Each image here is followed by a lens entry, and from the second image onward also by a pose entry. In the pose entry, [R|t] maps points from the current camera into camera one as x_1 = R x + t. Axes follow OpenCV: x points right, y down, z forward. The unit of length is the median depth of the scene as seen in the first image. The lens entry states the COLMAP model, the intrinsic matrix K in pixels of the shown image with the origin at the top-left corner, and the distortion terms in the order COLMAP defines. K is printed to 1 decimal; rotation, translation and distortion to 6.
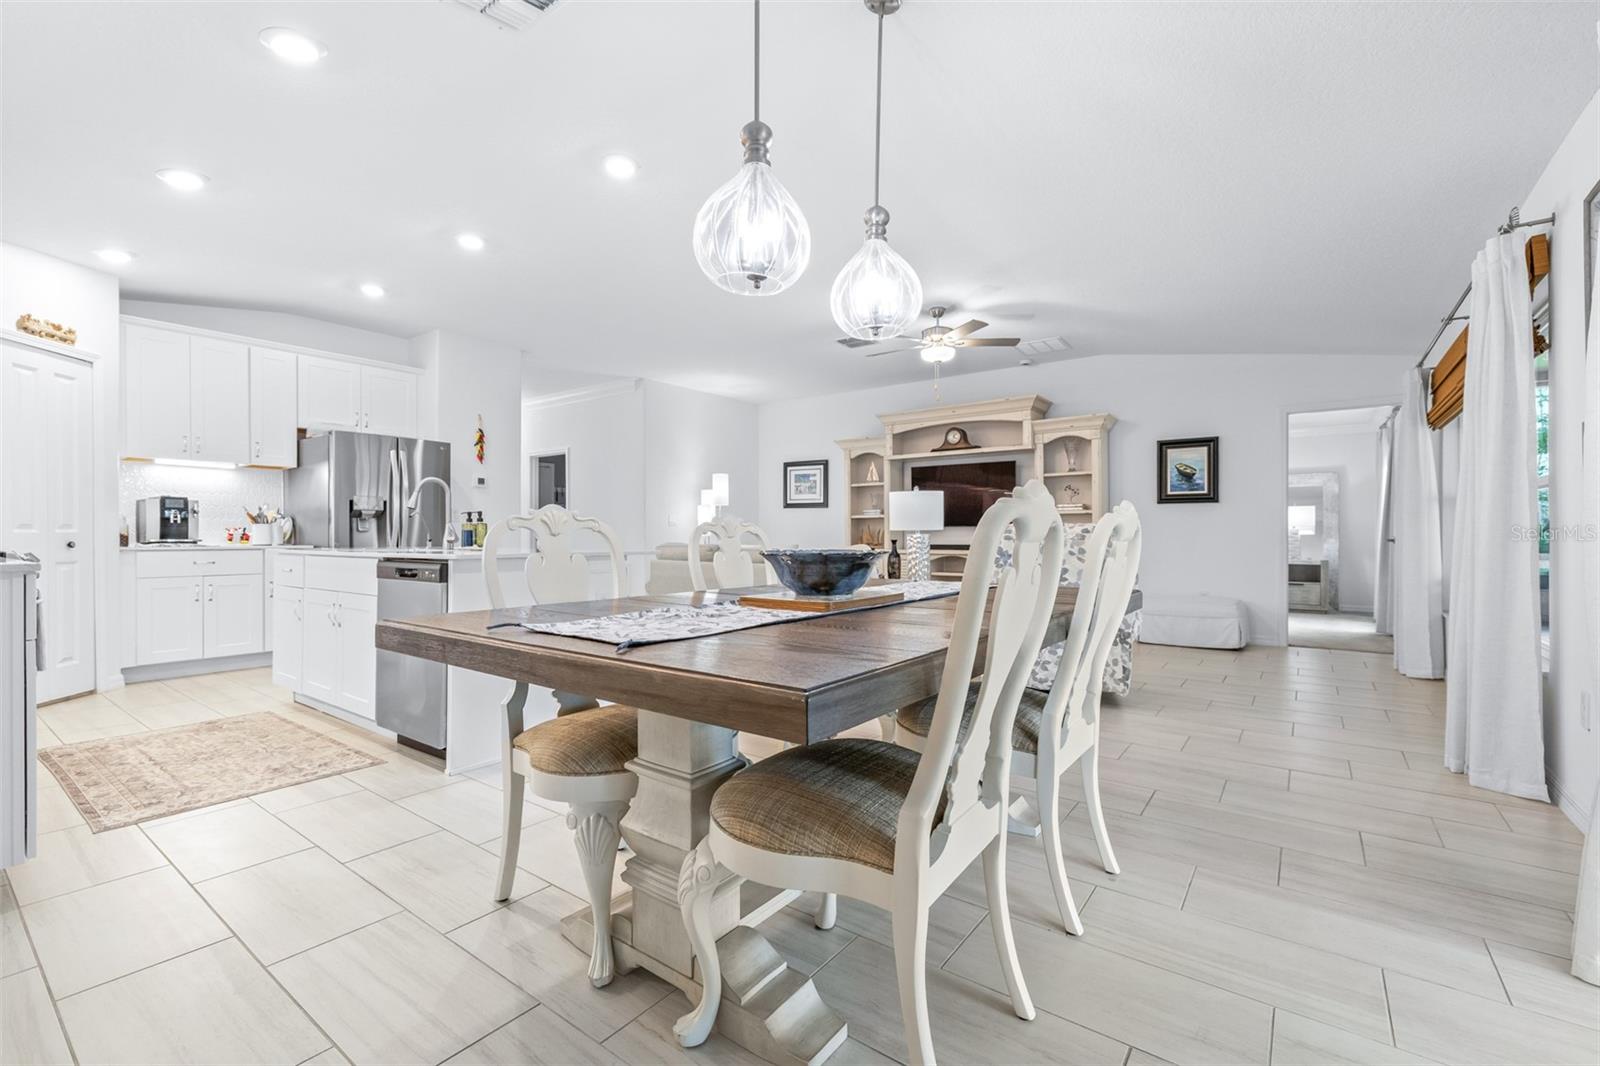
lens RADIAL K [[680.5, 0, 794.7], [0, 680.5, 534.0], [0, 0, 1]] dist [0.000865, -0.000567]
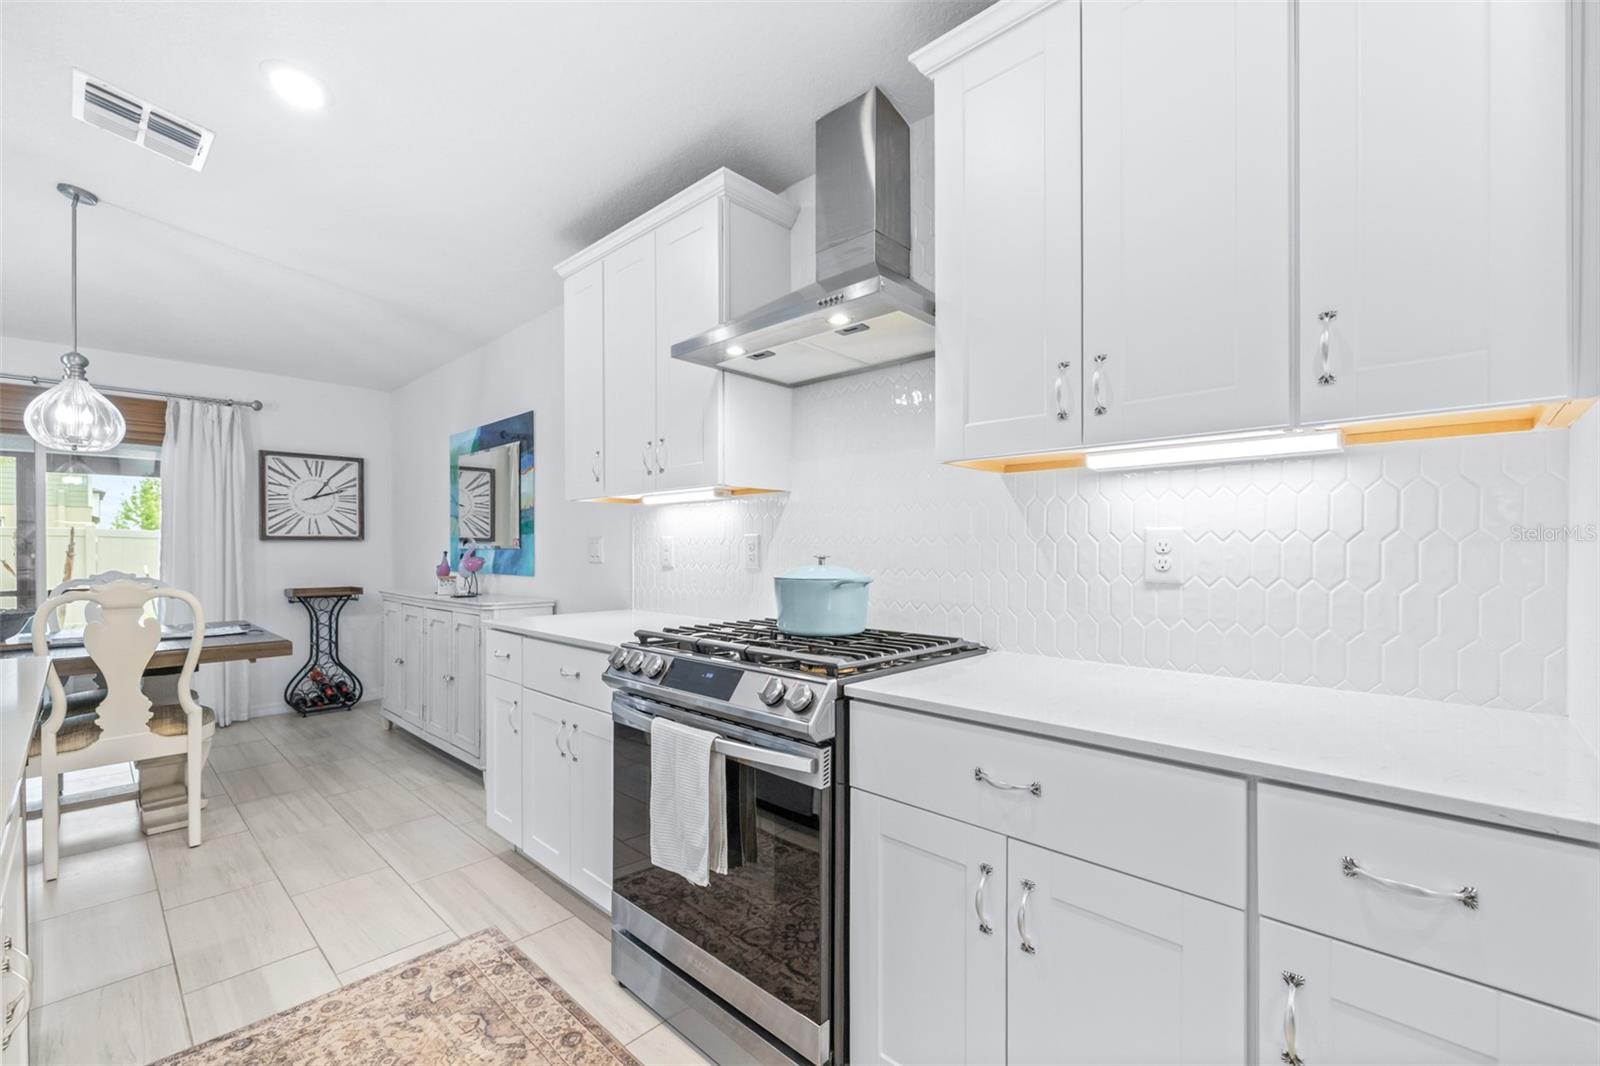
lens RADIAL K [[680.5, 0, 796.0], [0, 680.5, 549.8], [0, 0, 1]] dist [0.000865, -0.000567]
pose [[-0.991904, 0.002281, 0.126970, -0.638896], [0.002375, 0.999997, 0.000589, -0.035149], [-0.126968, 0.000886, -0.991906, 0.769981]]
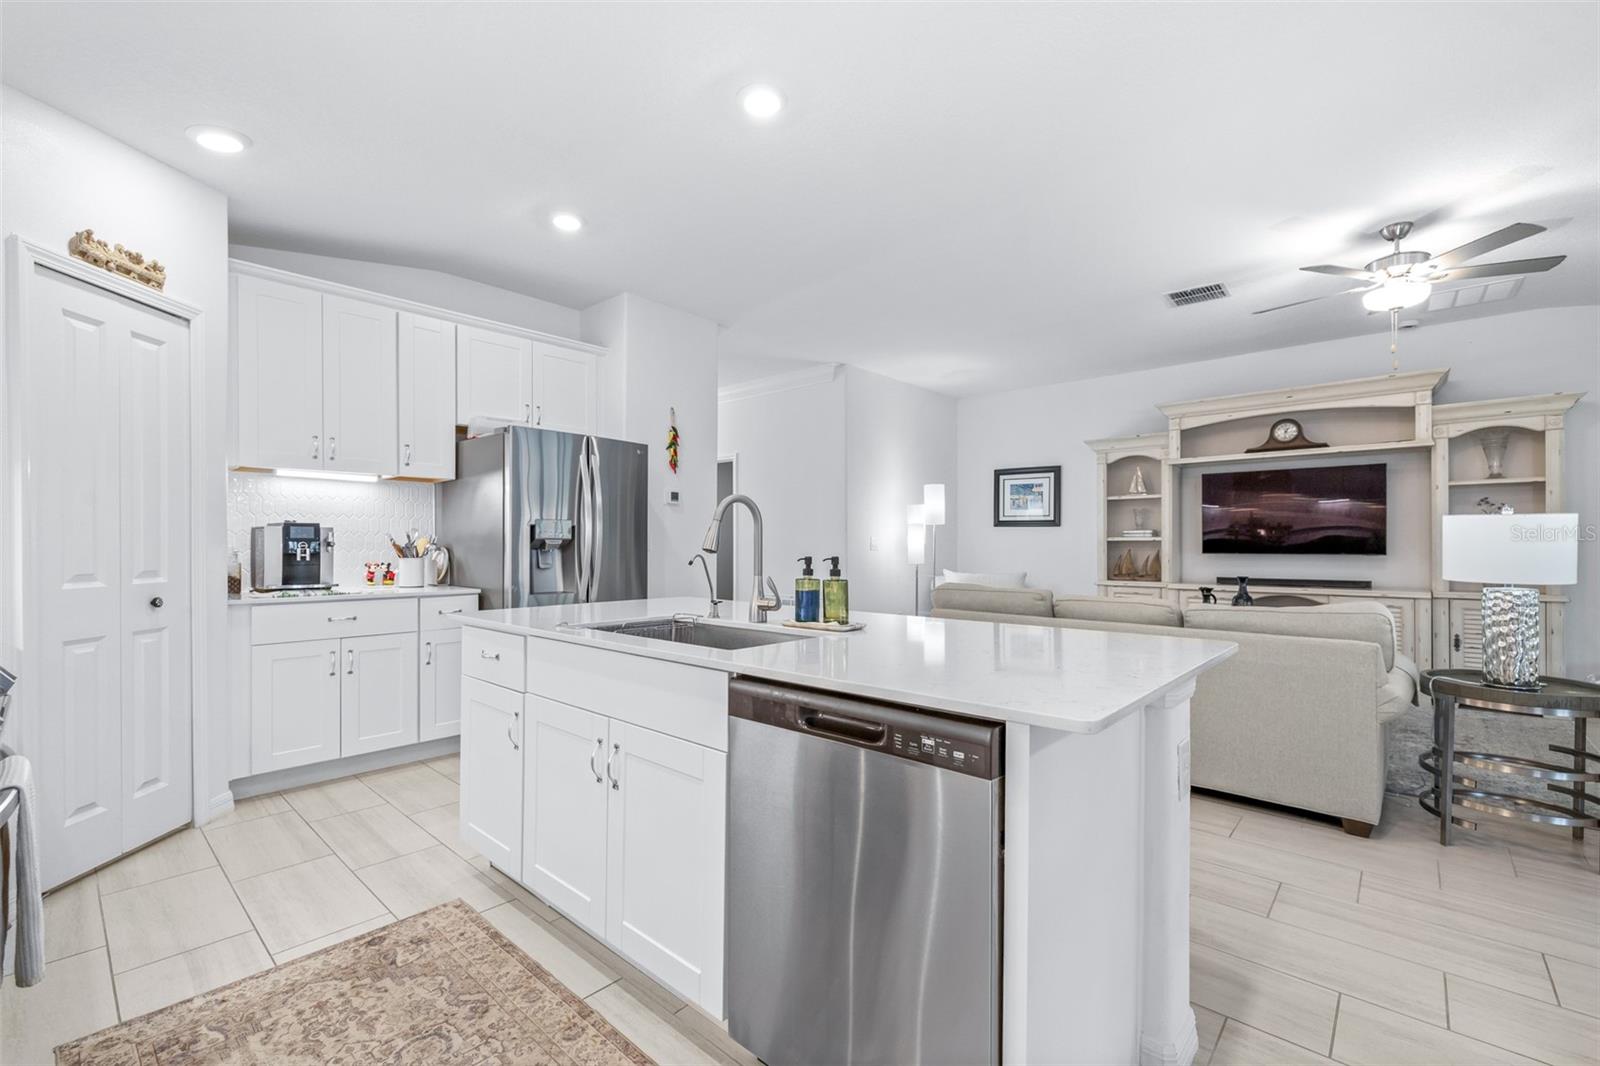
lens RADIAL K [[680.5, 0, 796.9], [0, 680.5, 543.9], [0, 0, 1]] dist [0.000865, -0.000567]
pose [[0.995688, 0.001863, -0.092746, -0.302226], [-0.001860, 0.999998, 0.000118, -0.029996], [0.092746, 0.000055, 0.995690, 0.312604]]
